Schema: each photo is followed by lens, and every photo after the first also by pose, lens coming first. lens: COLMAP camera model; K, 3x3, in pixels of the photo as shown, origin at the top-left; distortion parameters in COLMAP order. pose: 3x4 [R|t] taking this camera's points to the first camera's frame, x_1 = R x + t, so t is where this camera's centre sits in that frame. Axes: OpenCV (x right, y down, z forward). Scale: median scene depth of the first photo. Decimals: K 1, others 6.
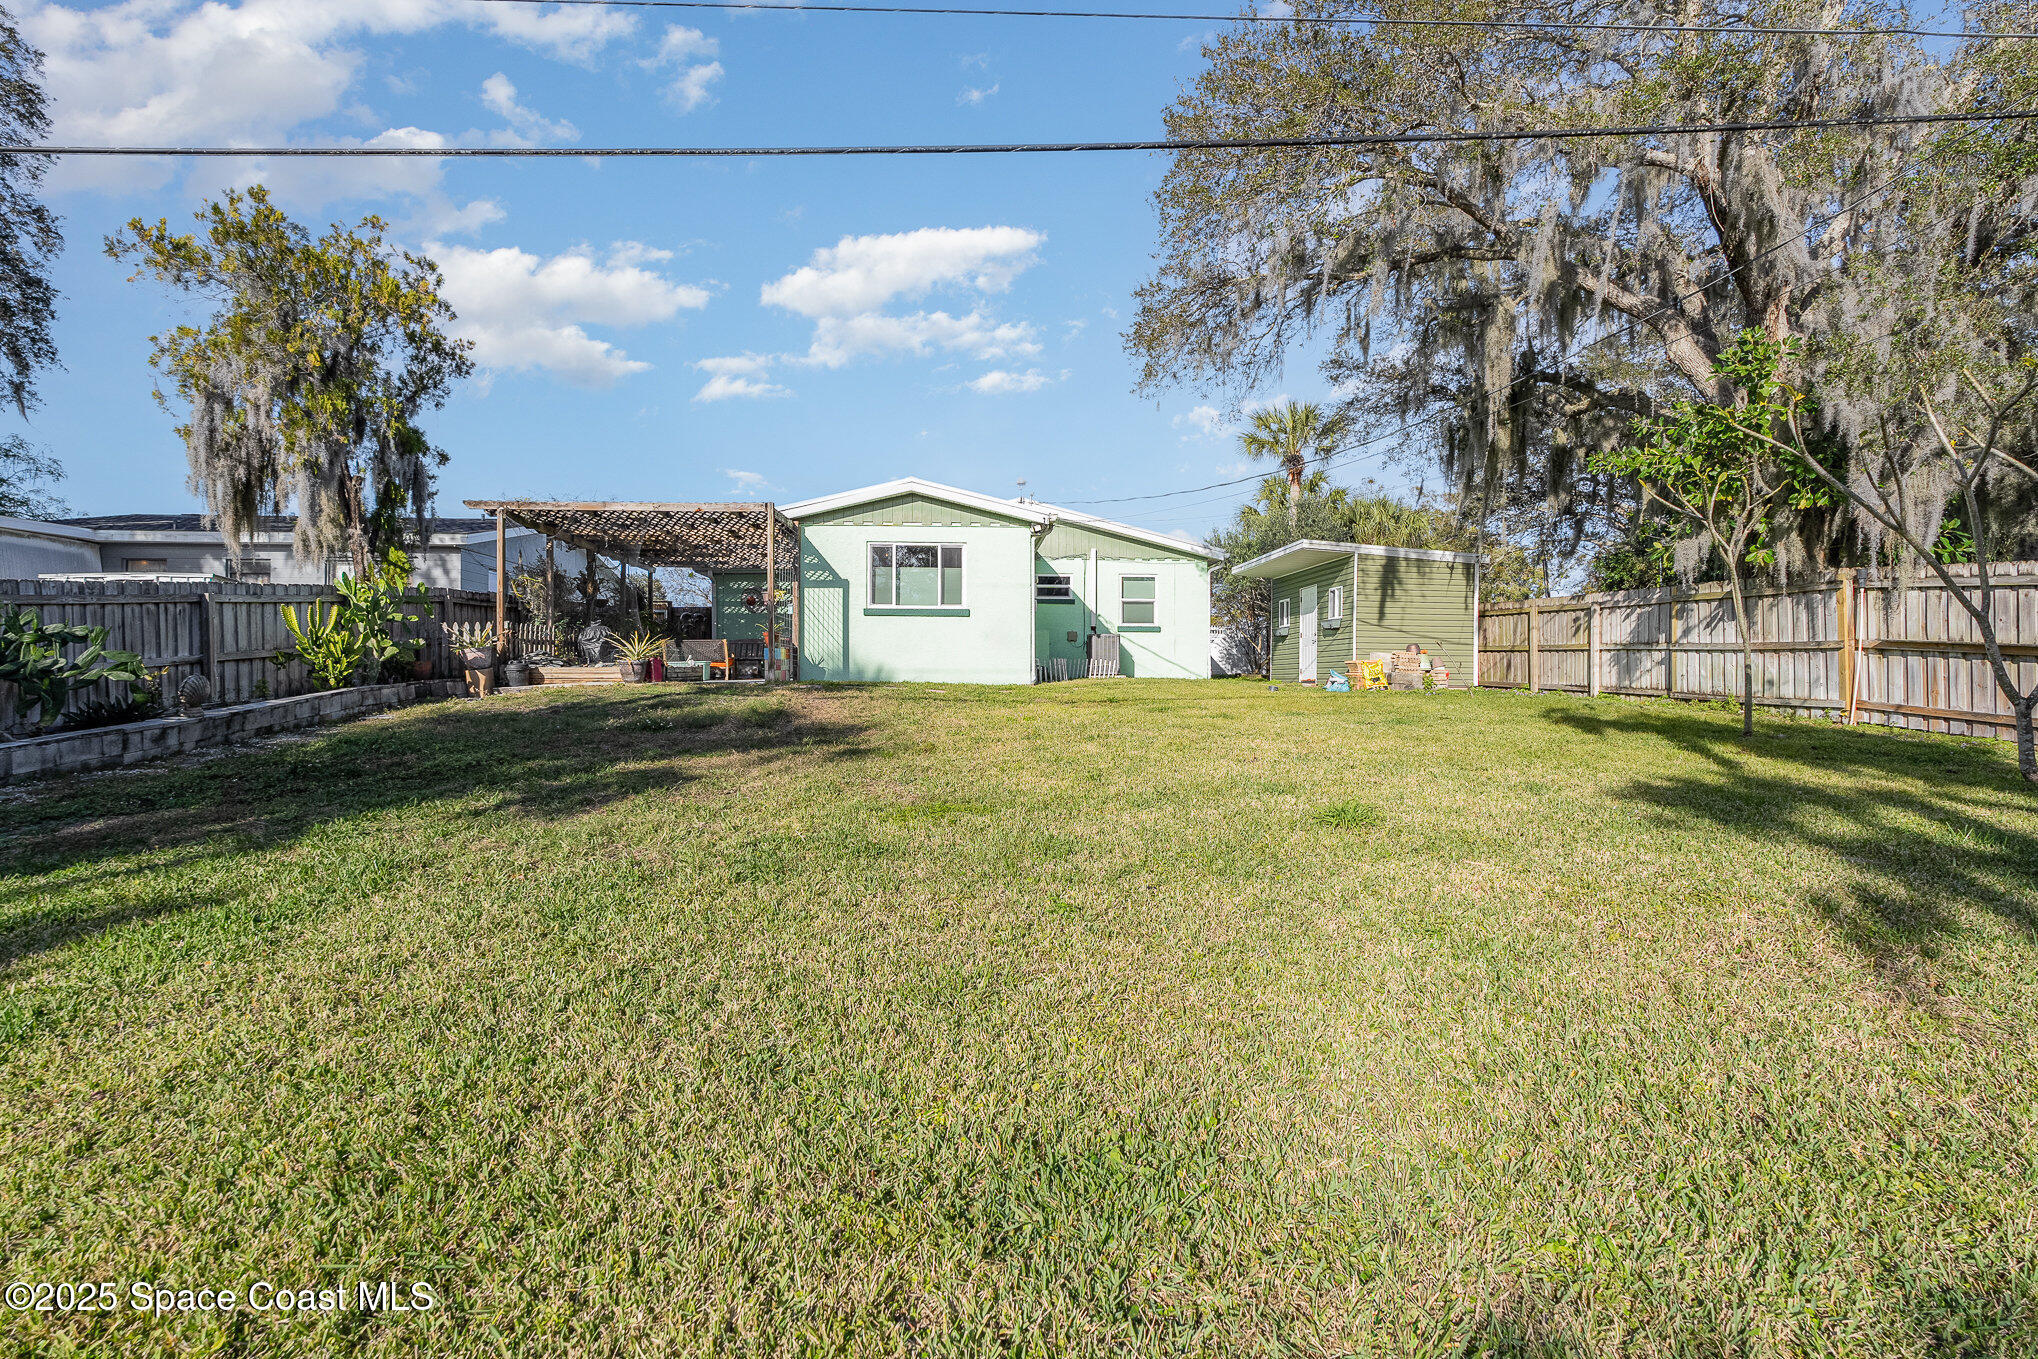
lens RADIAL K [[902.3, 0, 1021.1], [0, 902.3, 682.8], [0, 0, 1]] dist [-0.003379, 0.000016]
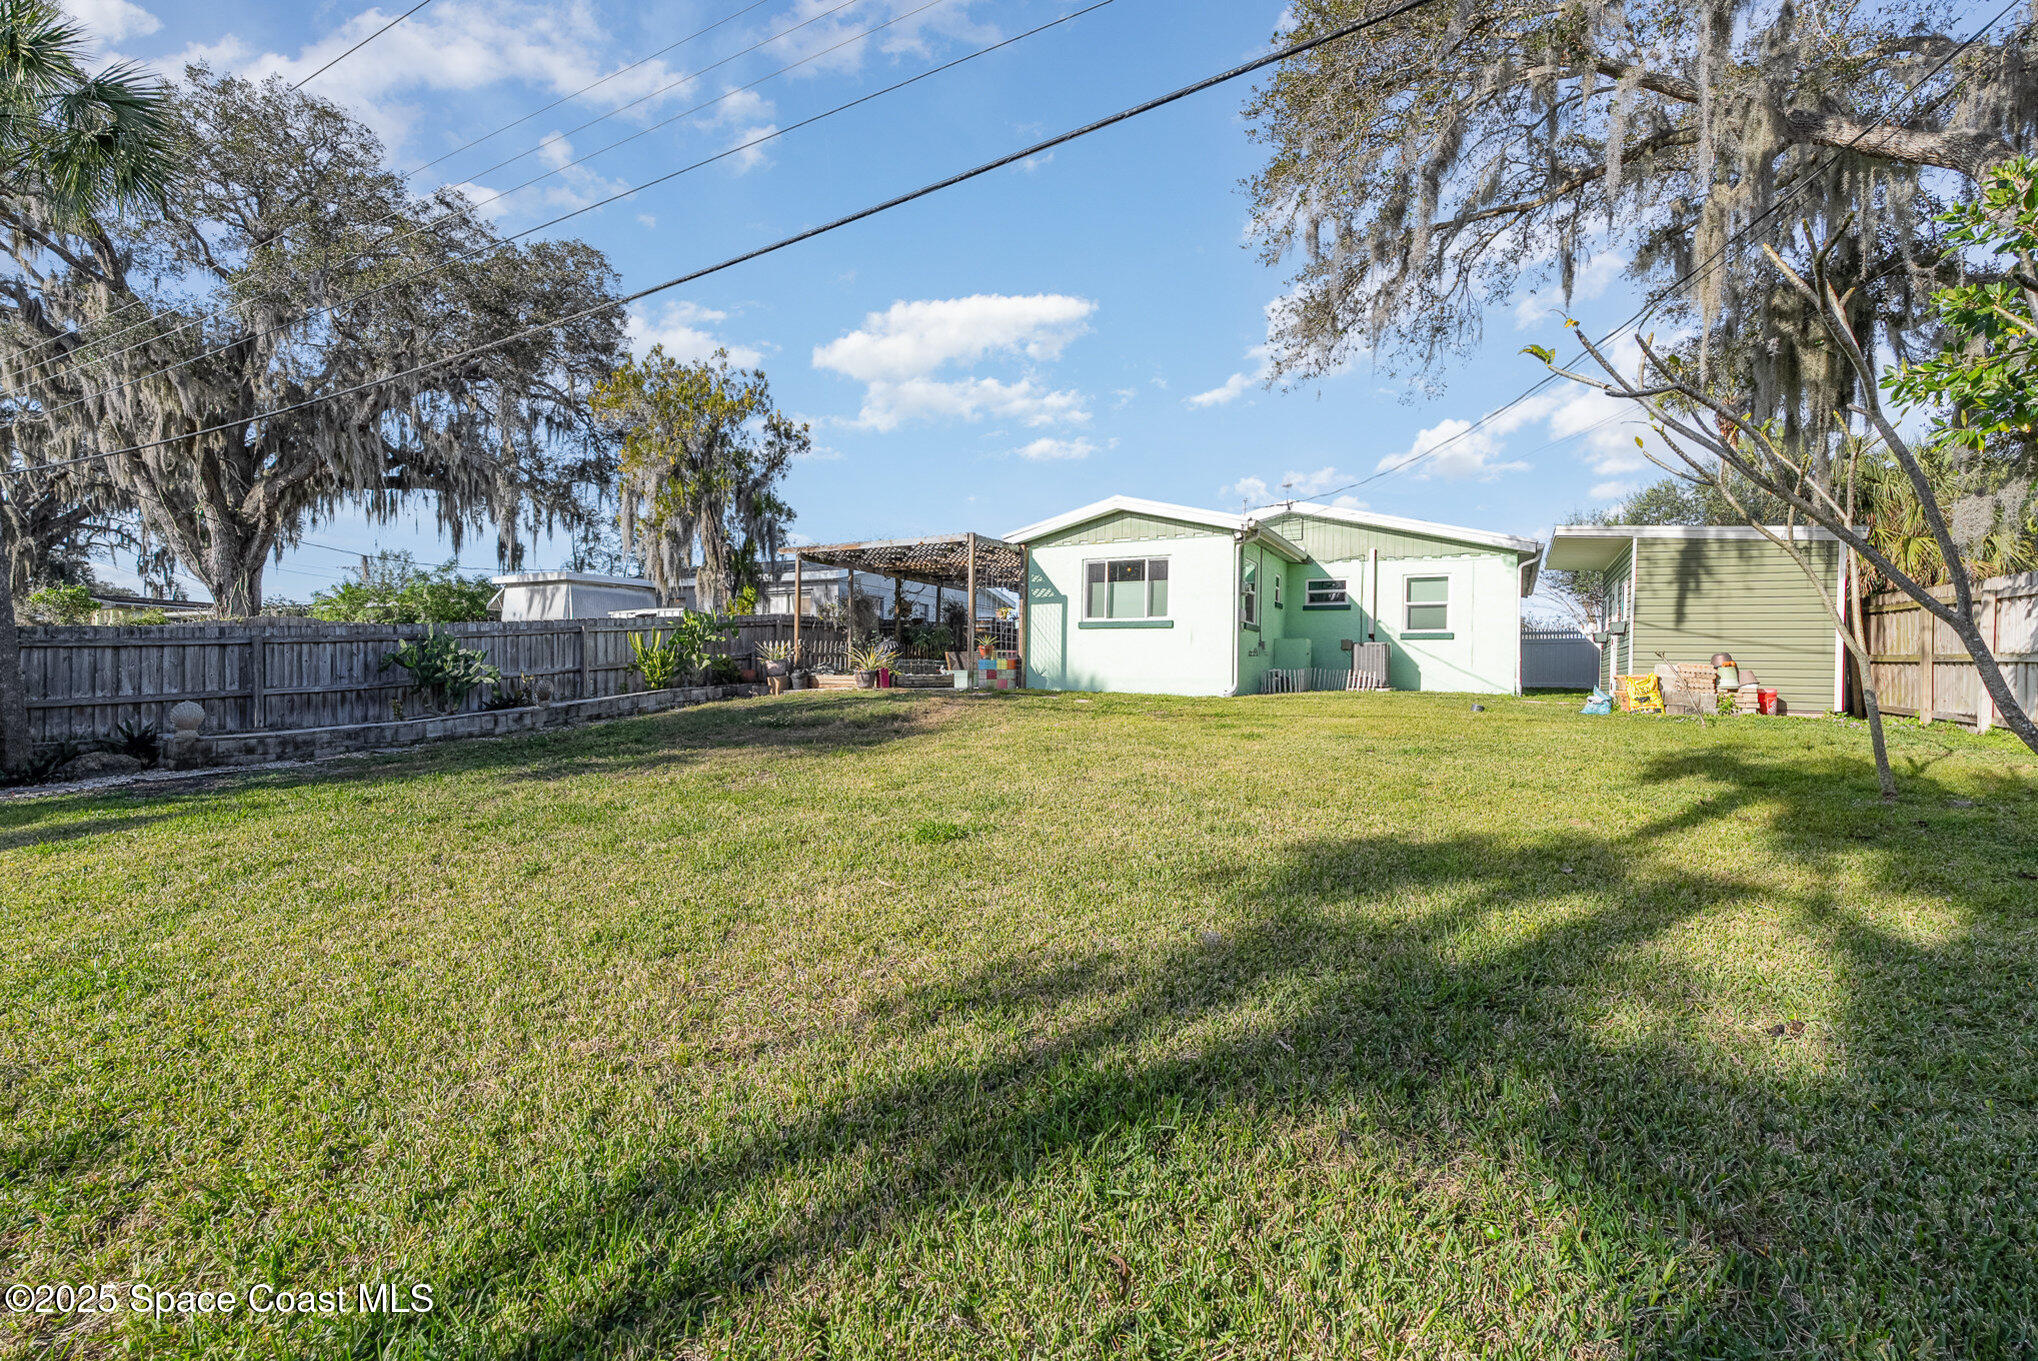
lens RADIAL K [[902.3, 0, 1028.2], [0, 902.3, 683.3], [0, 0, 1]] dist [-0.003379, 0.000016]
pose [[0.852824, 0.013730, -0.522017, 0.334794], [-0.016280, 0.999867, -0.000298, -0.008466], [0.521944, 0.008752, 0.852935, 0.055742]]
